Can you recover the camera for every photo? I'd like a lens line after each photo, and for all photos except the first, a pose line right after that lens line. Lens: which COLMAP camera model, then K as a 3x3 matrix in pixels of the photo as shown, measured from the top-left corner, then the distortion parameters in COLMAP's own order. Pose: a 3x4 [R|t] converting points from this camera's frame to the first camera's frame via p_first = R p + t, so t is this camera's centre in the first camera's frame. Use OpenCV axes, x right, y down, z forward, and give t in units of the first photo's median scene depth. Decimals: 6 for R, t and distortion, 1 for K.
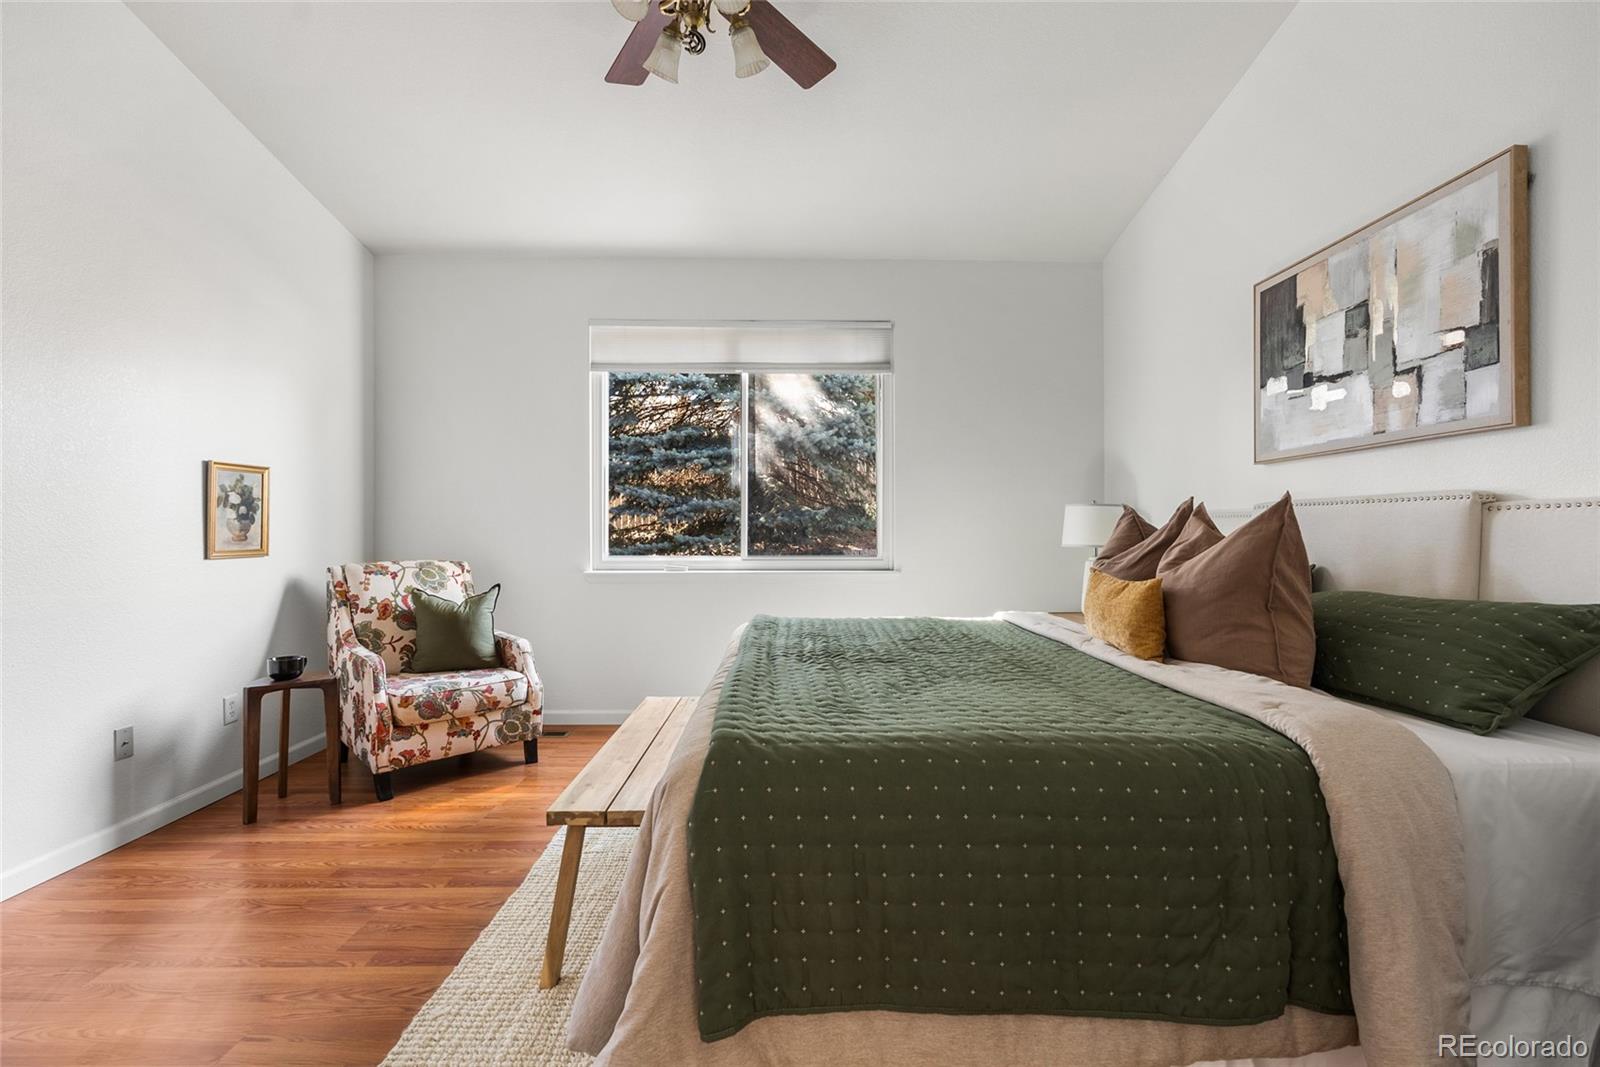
lens RADIAL K [[710.1, 0, 802.7], [0, 710.1, 535.6], [0, 0, 1]] dist [-0.002741, -0.000185]
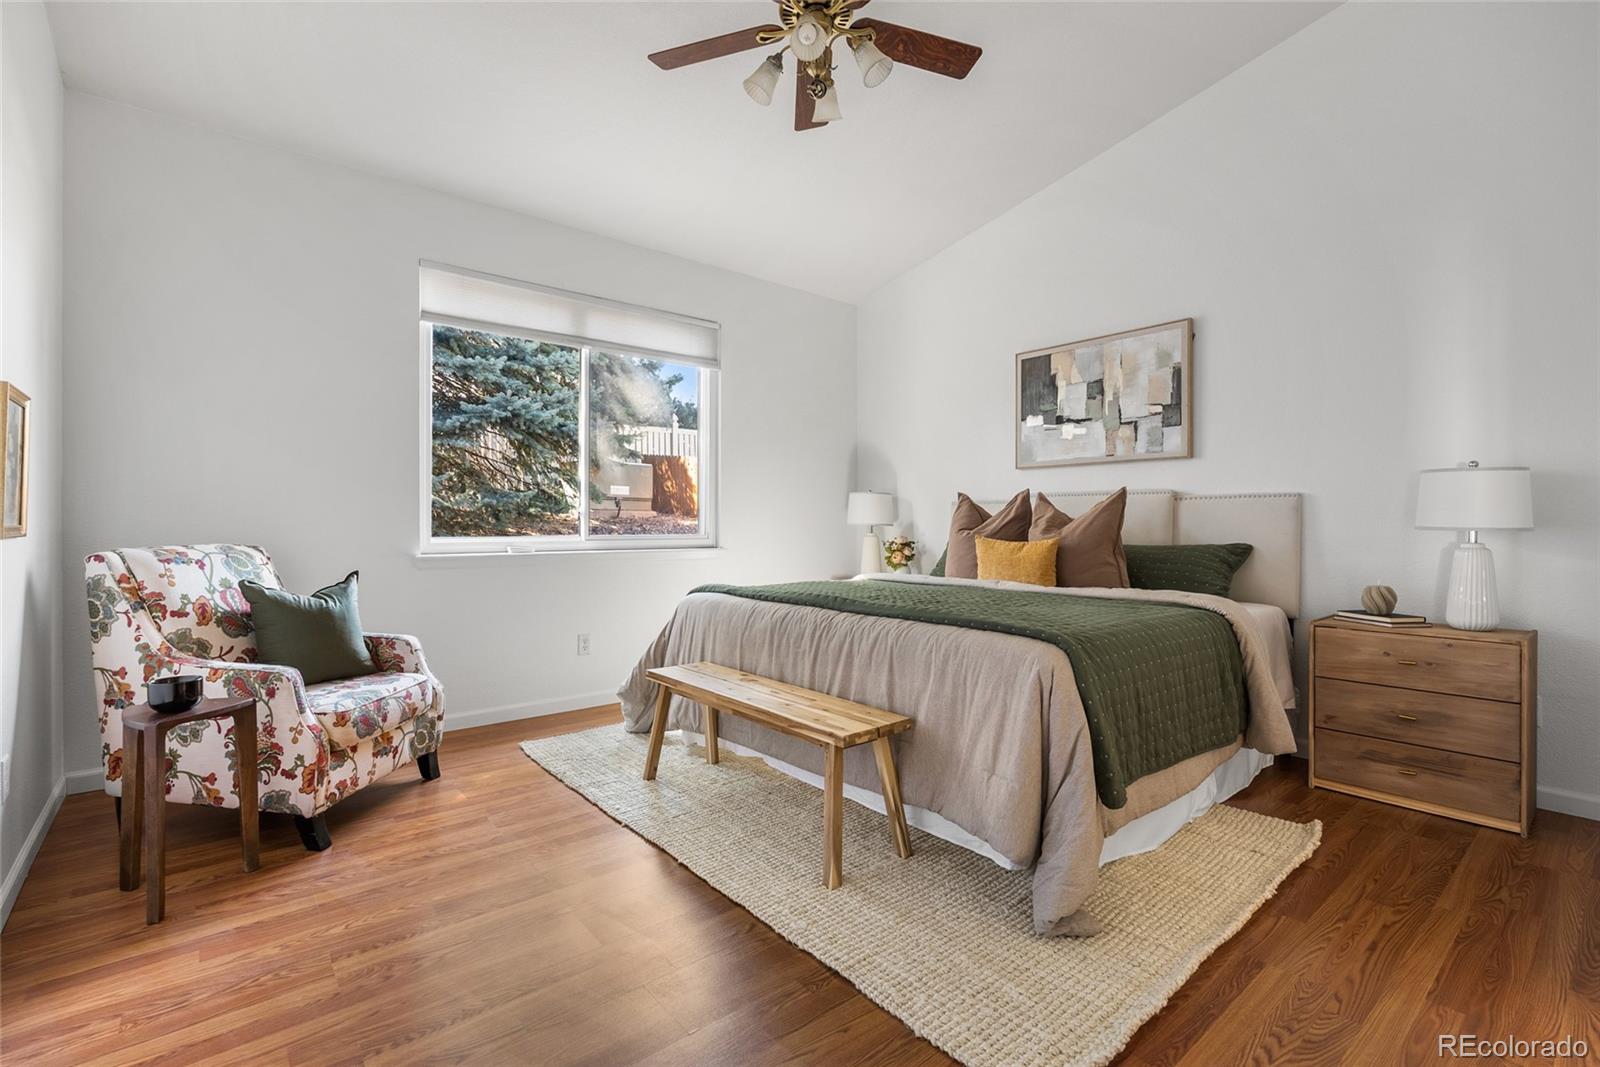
lens RADIAL K [[710.1, 0, 810.3], [0, 710.1, 525.7], [0, 0, 1]] dist [-0.002741, -0.000185]
pose [[0.780323, -0.001008, 0.625376, -0.663555], [0.001198, 0.999999, 0.000118, 0.021625], [-0.625375, 0.000657, 0.780324, 0.065259]]
